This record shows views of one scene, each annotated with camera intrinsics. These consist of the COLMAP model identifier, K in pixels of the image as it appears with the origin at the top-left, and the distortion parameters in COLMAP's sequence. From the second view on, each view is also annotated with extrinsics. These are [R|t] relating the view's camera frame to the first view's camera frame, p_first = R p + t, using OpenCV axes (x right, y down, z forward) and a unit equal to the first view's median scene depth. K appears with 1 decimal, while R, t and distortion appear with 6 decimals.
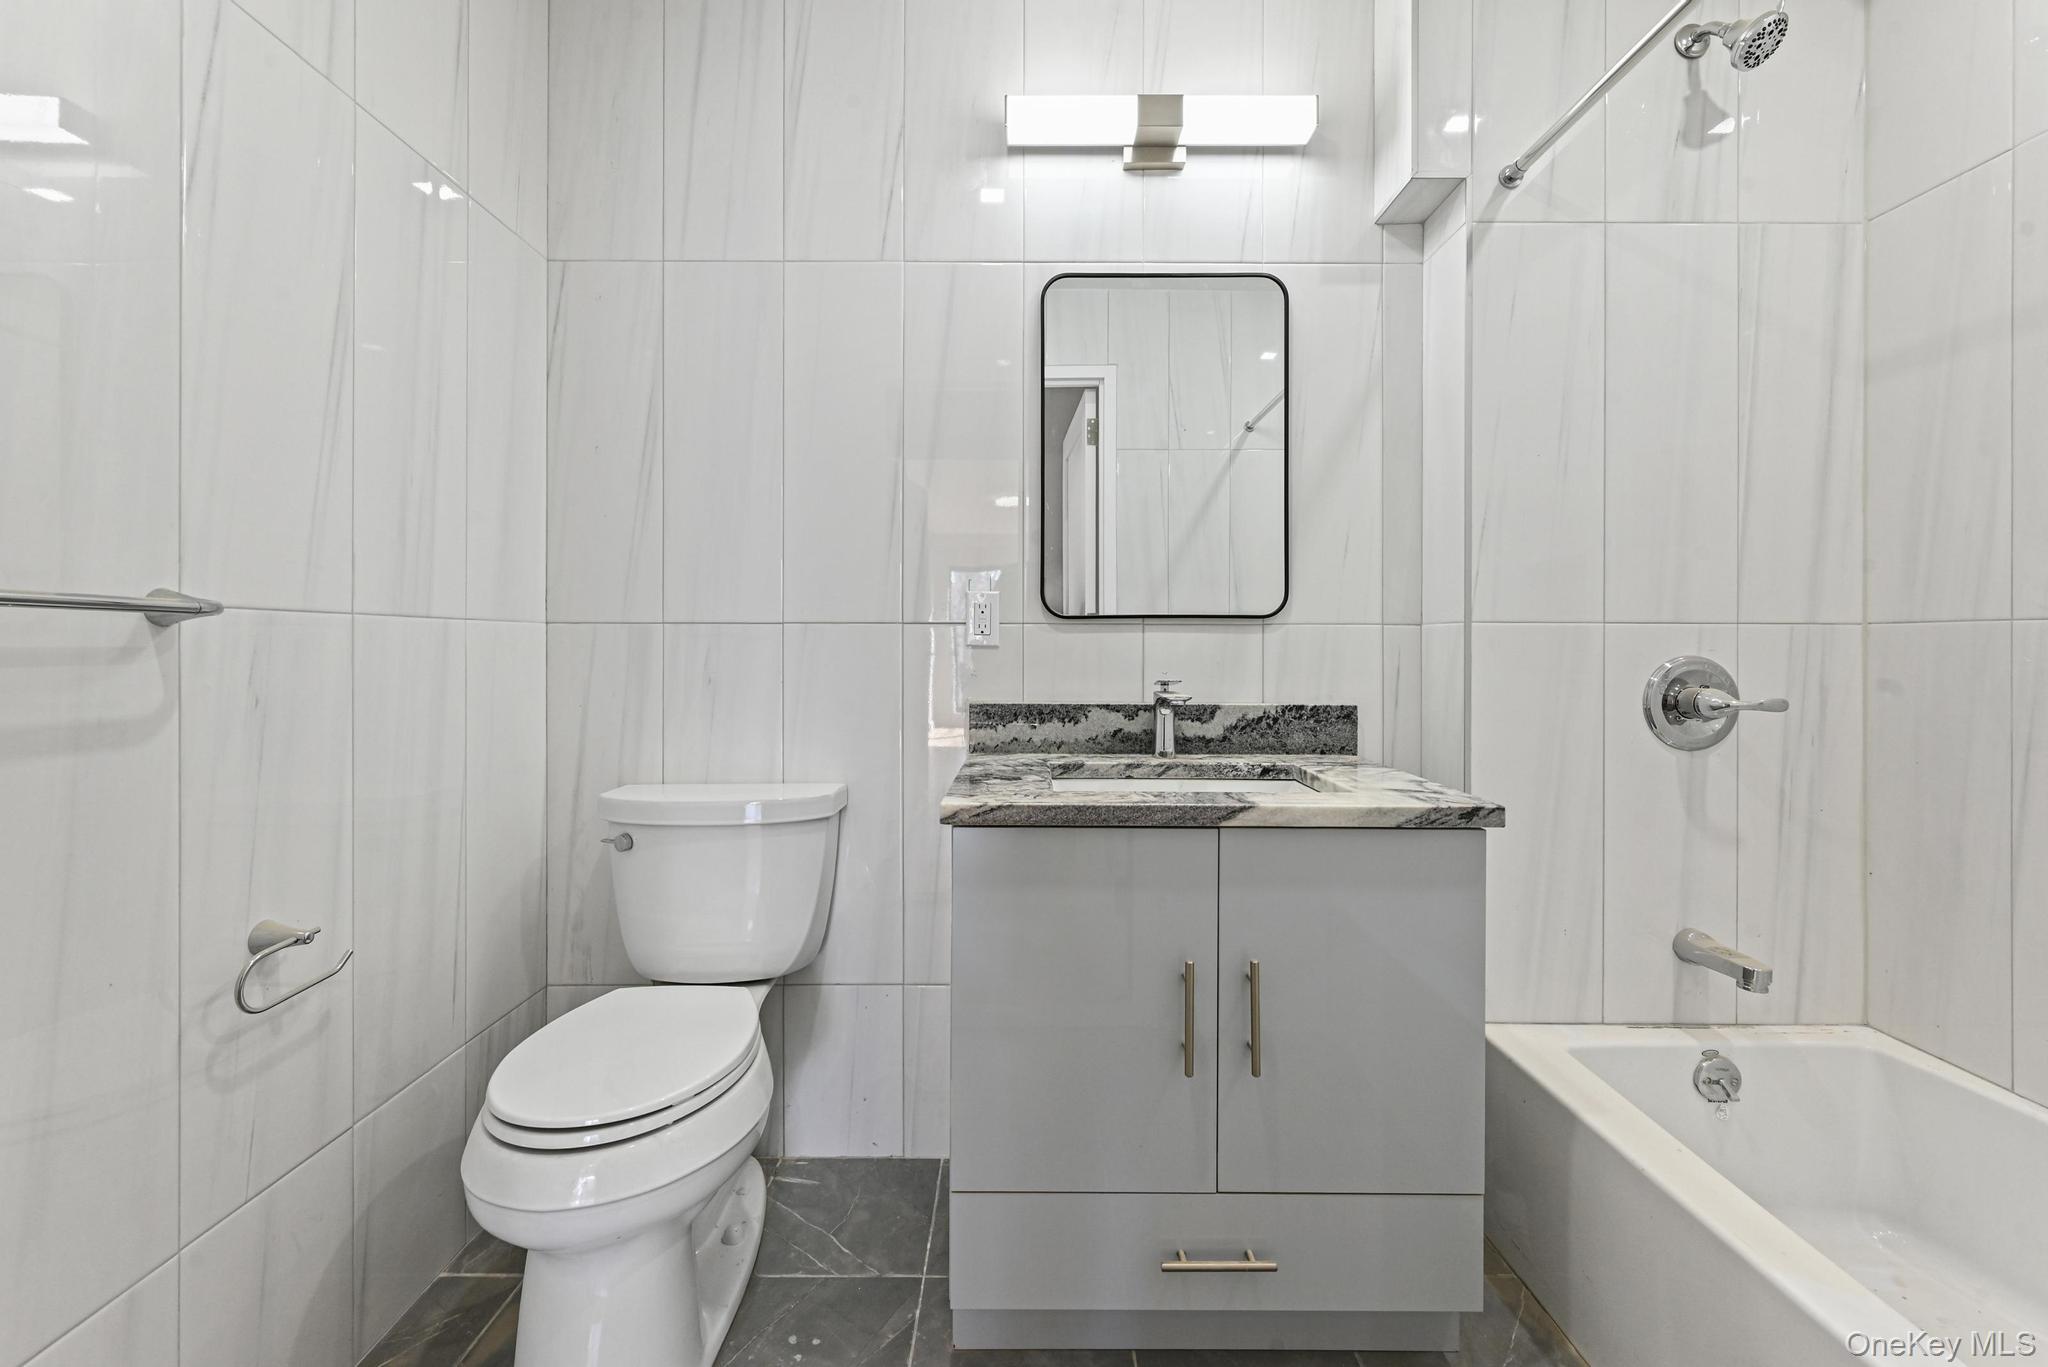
lens RADIAL K [[810.8, 0, 1027.5], [0, 810.8, 666.5], [0, 0, 1]] dist [-0.000844, -0.000276]
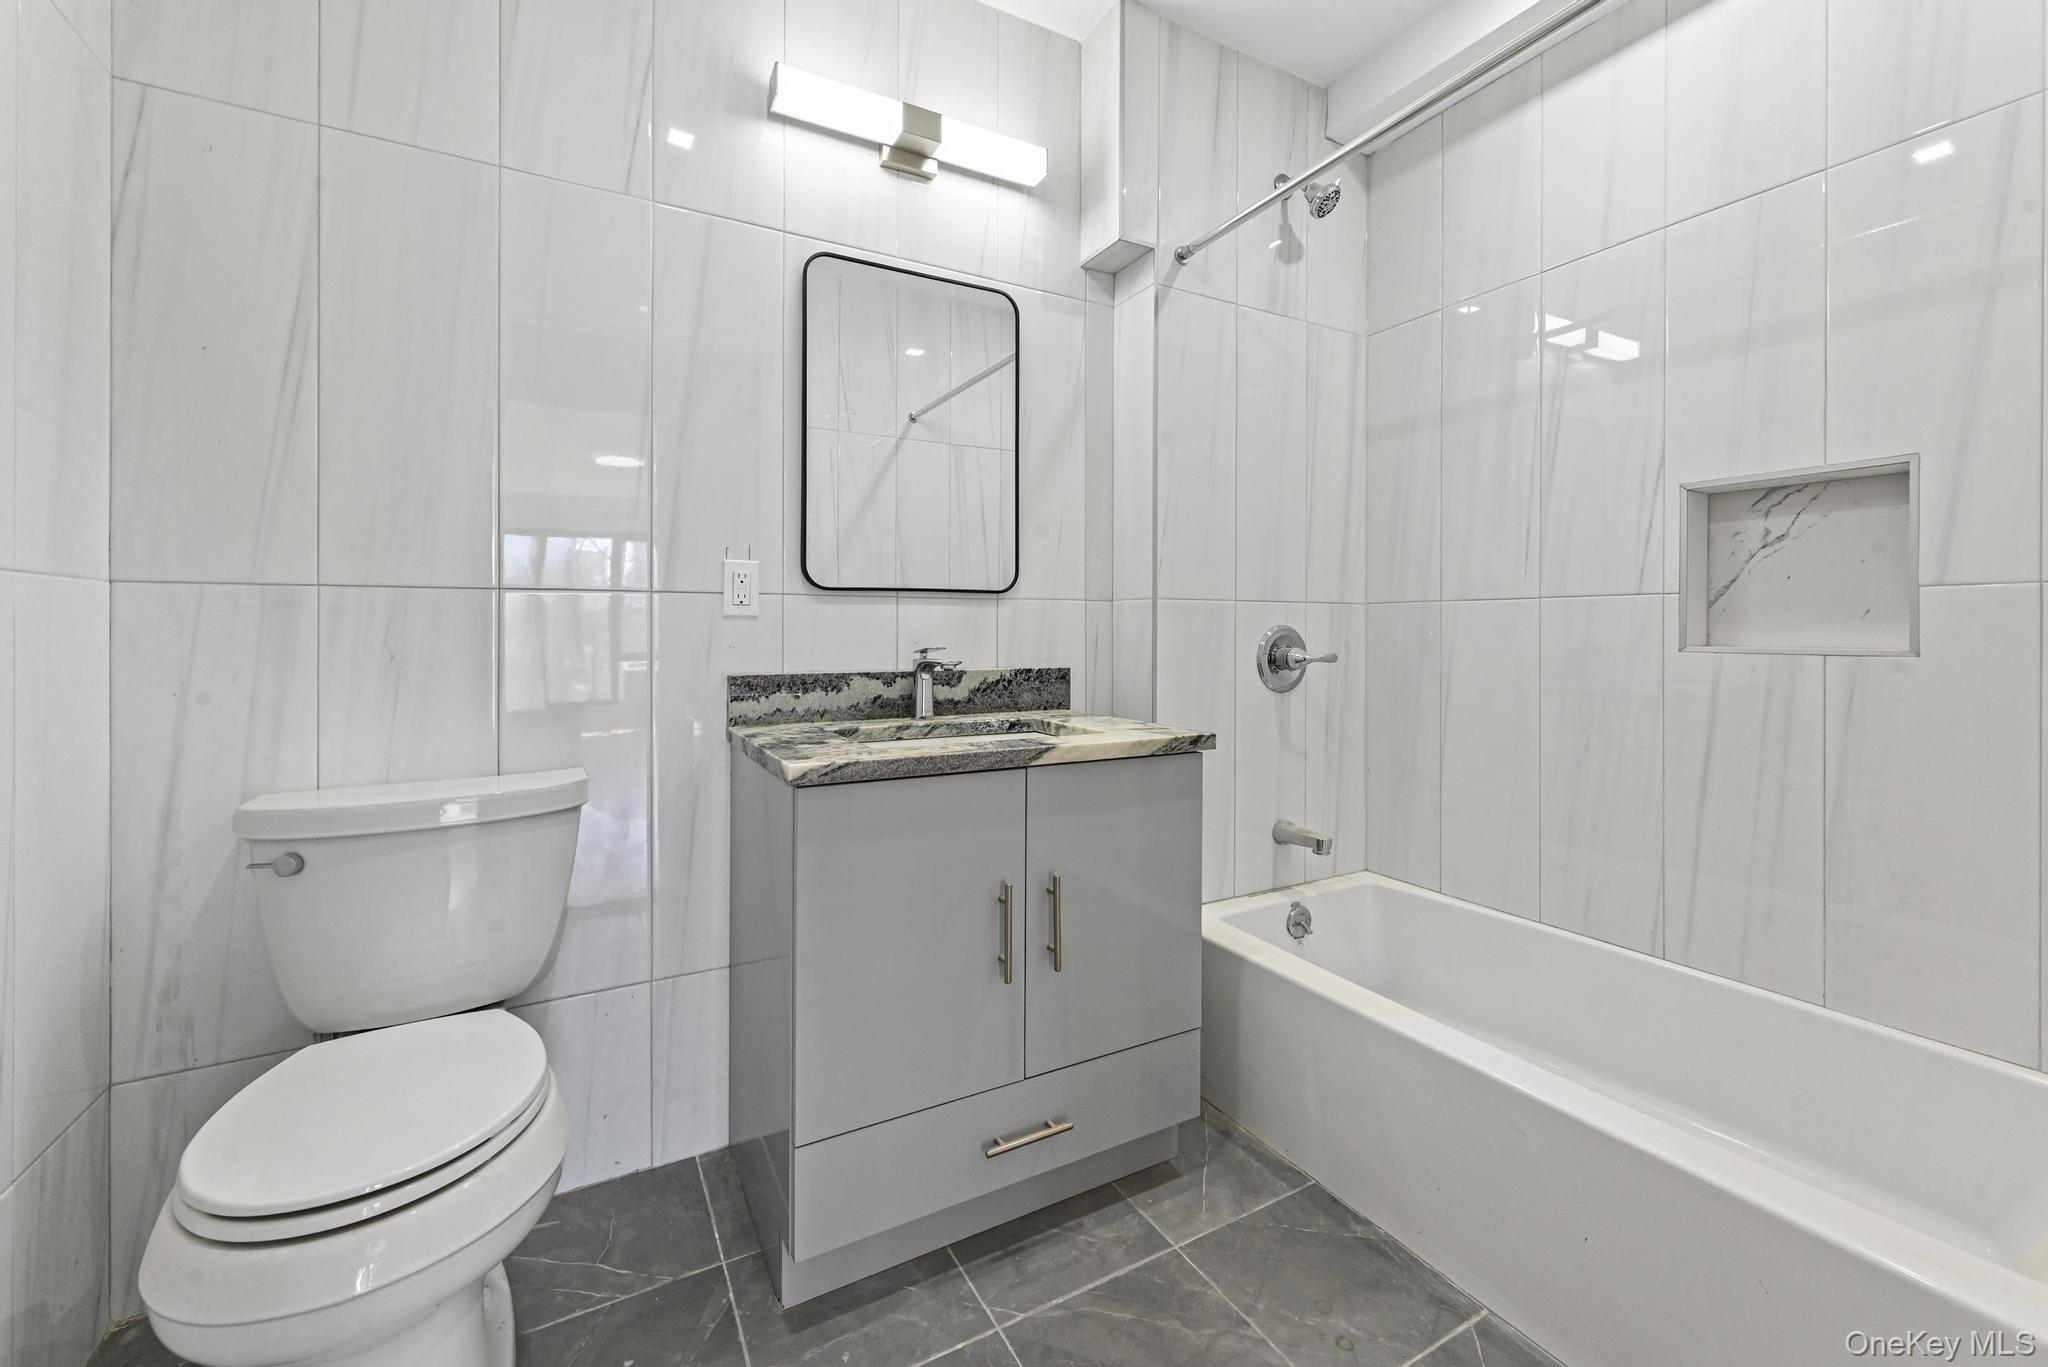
lens RADIAL K [[815.3, 0, 1019.3], [0, 815.3, 658.2], [0, 0, 1]] dist [-0.001551, 0.000048]
pose [[0.878228, -0.019110, 0.477860, -0.246937], [0.015065, 0.999811, 0.012297, 0.019211], [-0.478005, -0.003601, 0.878350, -0.022722]]
